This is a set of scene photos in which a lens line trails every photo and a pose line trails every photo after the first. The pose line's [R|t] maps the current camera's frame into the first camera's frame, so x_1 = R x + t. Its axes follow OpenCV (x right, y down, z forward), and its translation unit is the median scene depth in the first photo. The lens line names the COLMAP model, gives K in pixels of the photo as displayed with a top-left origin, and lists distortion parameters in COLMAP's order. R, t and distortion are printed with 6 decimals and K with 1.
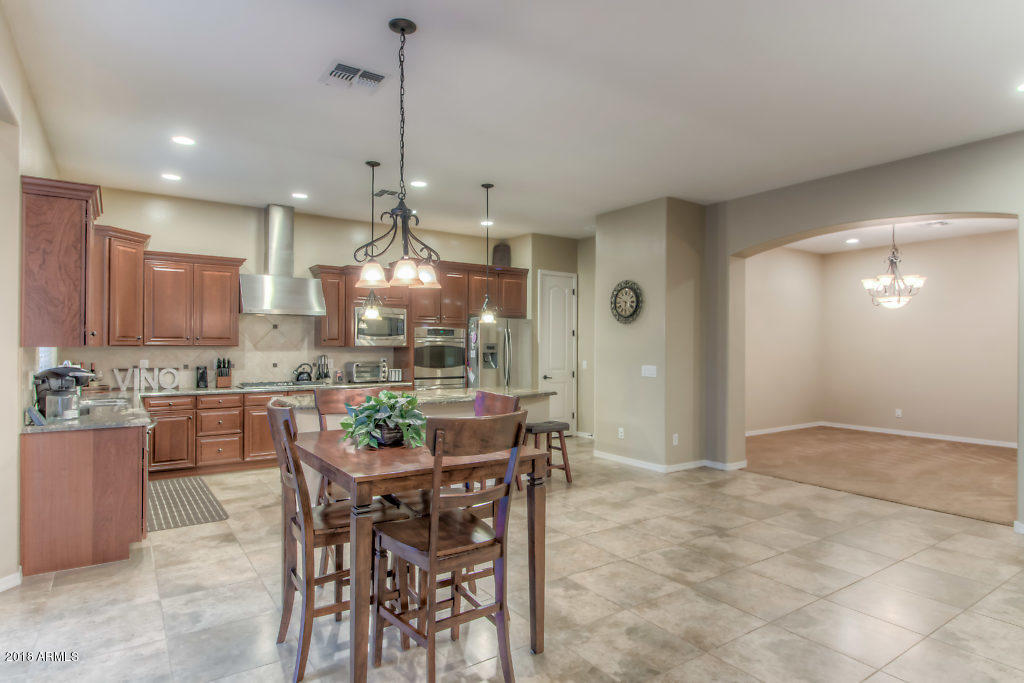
lens RADIAL K [[568.4, 0, 510.0], [0, 568.4, 344.3], [0, 0, 1]] dist [0.002237, -0.000382]
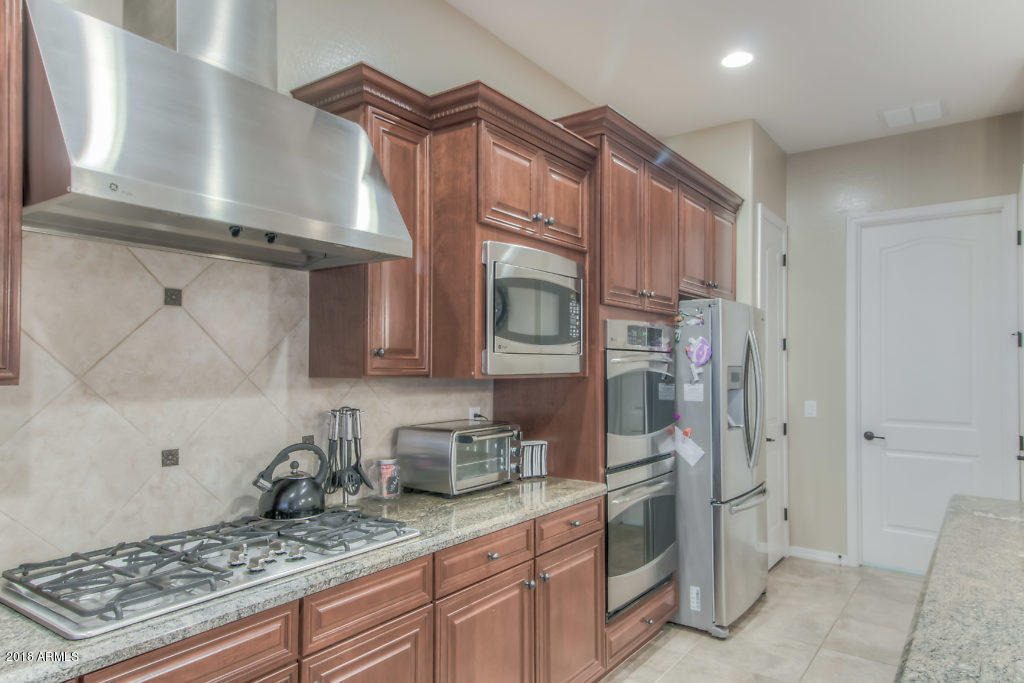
lens RADIAL K [[645.7, 0, 513.8], [0, 645.7, 353.7], [0, 0, 1]] dist [0.054953, -0.000202]
pose [[0.943166, 0.008227, 0.332221, -0.391056], [-0.004274, 0.999911, -0.012626, -0.004392], [-0.332296, 0.010488, 0.943117, 0.732369]]
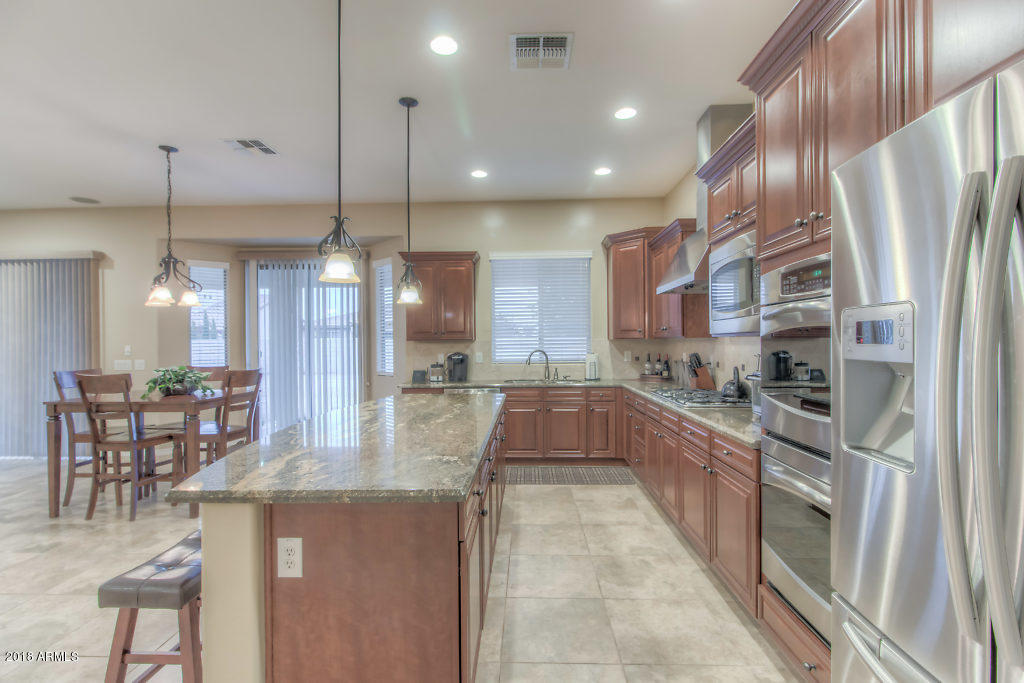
lens RADIAL K [[476.4, 0, 514.3], [0, 476.4, 342.3], [0, 0, 1]] dist [0.026017, -0.020380]
pose [[-0.596660, 0.001218, -0.802493, 0.157356], [0.008481, 0.999953, -0.004788, 0.010652], [0.802450, -0.009663, -0.596642, 1.178146]]
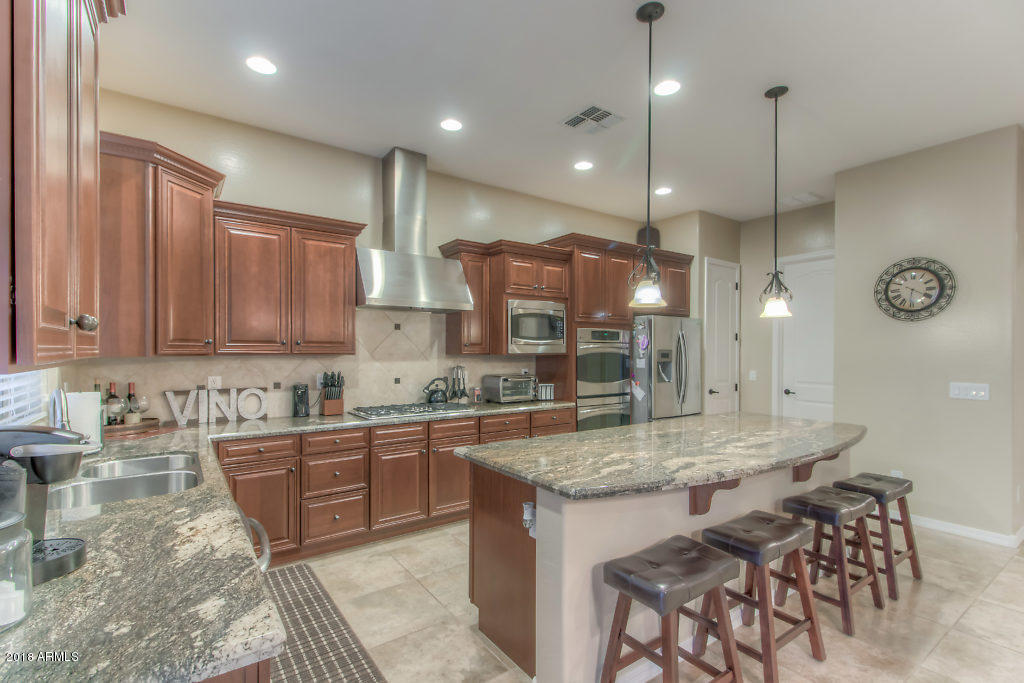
lens RADIAL K [[469.2, 0, 506.7], [0, 469.2, 353.3], [0, 0, 1]] dist [0.028657, -0.010507]
pose [[0.999977, -0.001747, 0.006621, -0.296410], [0.001696, 0.999969, 0.007689, -0.002208], [-0.006634, -0.007678, 0.999949, 0.433003]]
